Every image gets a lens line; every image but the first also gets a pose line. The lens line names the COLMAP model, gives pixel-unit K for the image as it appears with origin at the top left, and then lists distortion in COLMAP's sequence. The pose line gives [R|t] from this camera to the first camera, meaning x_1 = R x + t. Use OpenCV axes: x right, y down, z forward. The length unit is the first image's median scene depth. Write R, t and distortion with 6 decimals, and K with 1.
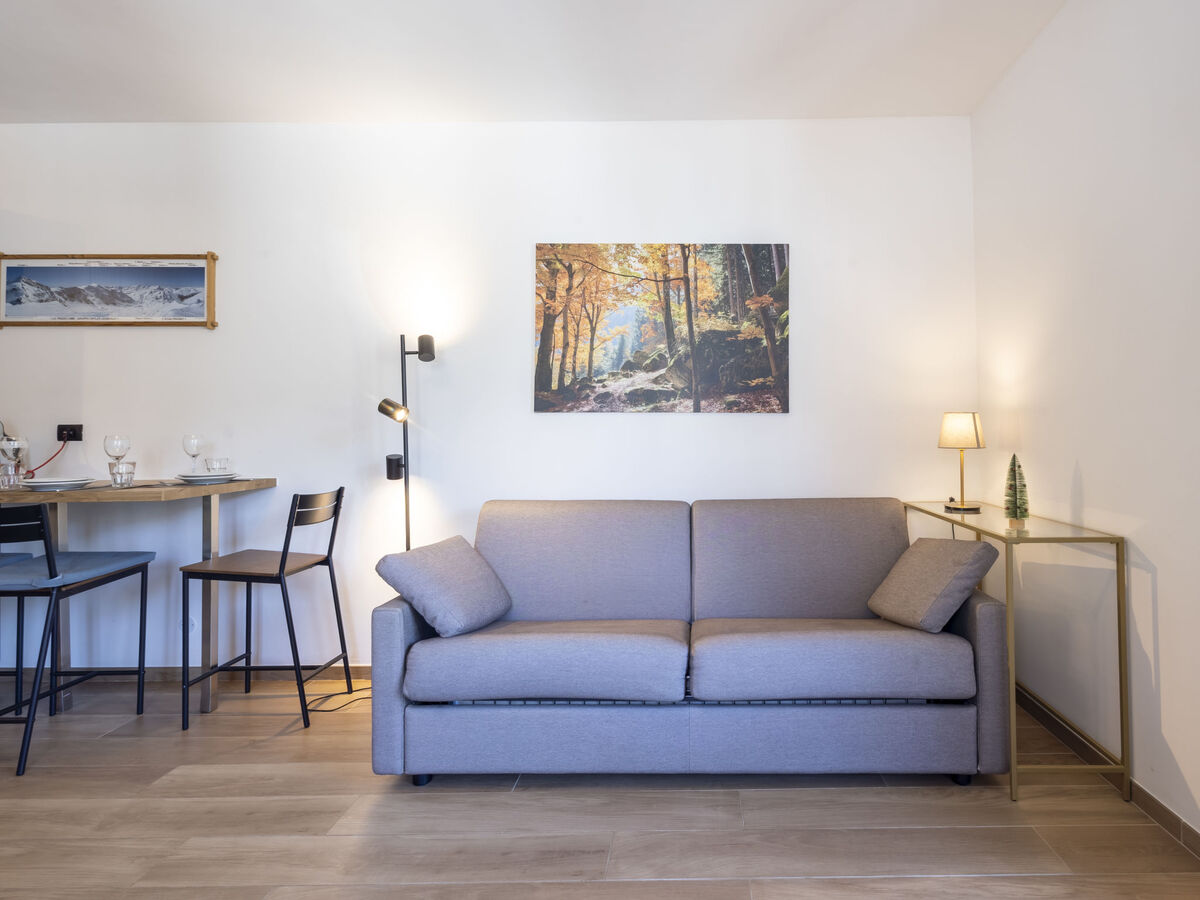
lens RADIAL K [[602.1, 0, 599.4], [0, 602.1, 418.9], [0, 0, 1]] dist [-0.000104, -0.001588]
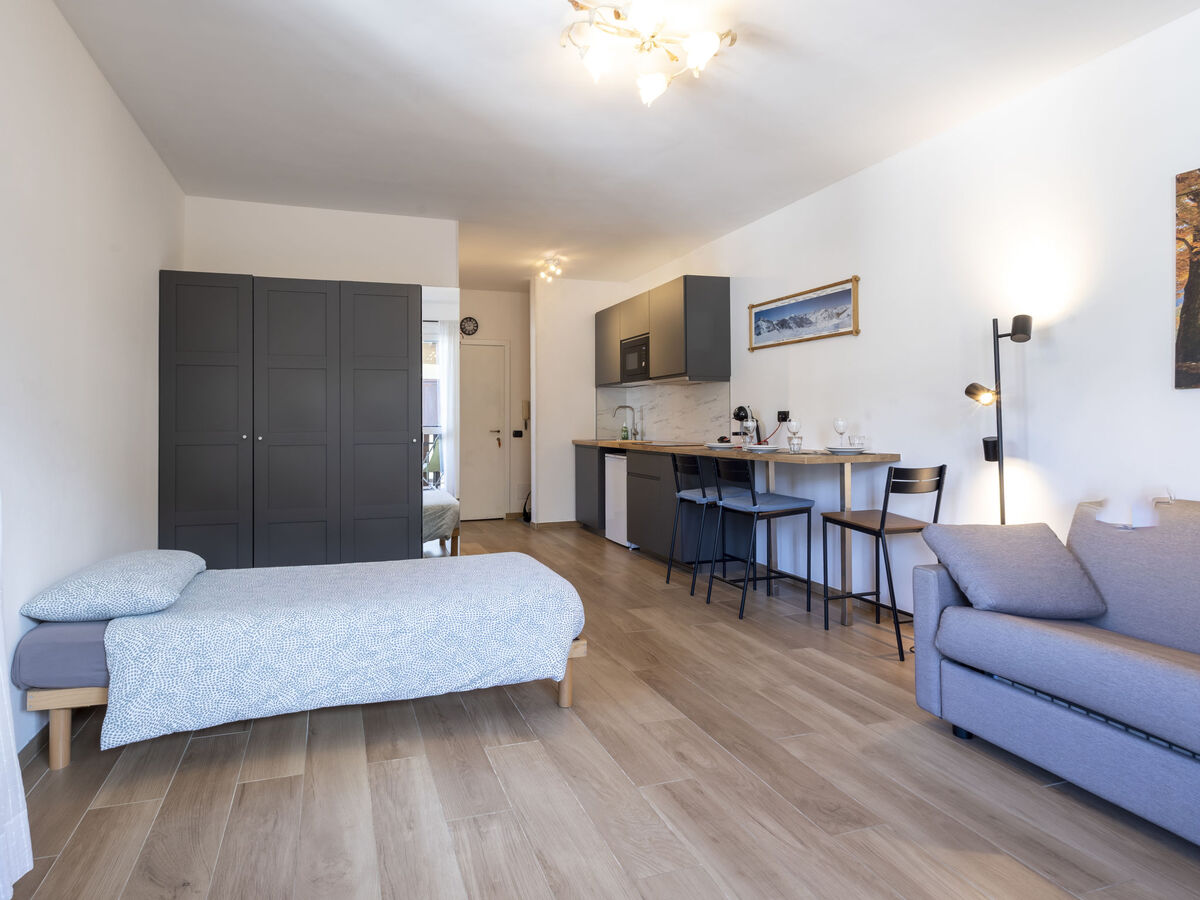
lens RADIAL K [[602.1, 0, 599.4], [0, 602.1, 418.9], [0, 0, 1]] dist [-0.000104, -0.001588]
pose [[0.392038, 0.000982, -0.919949, 0.343110], [0.025637, 0.999599, 0.011992, -0.000931], [0.919592, -0.028286, 0.391855, -0.013004]]
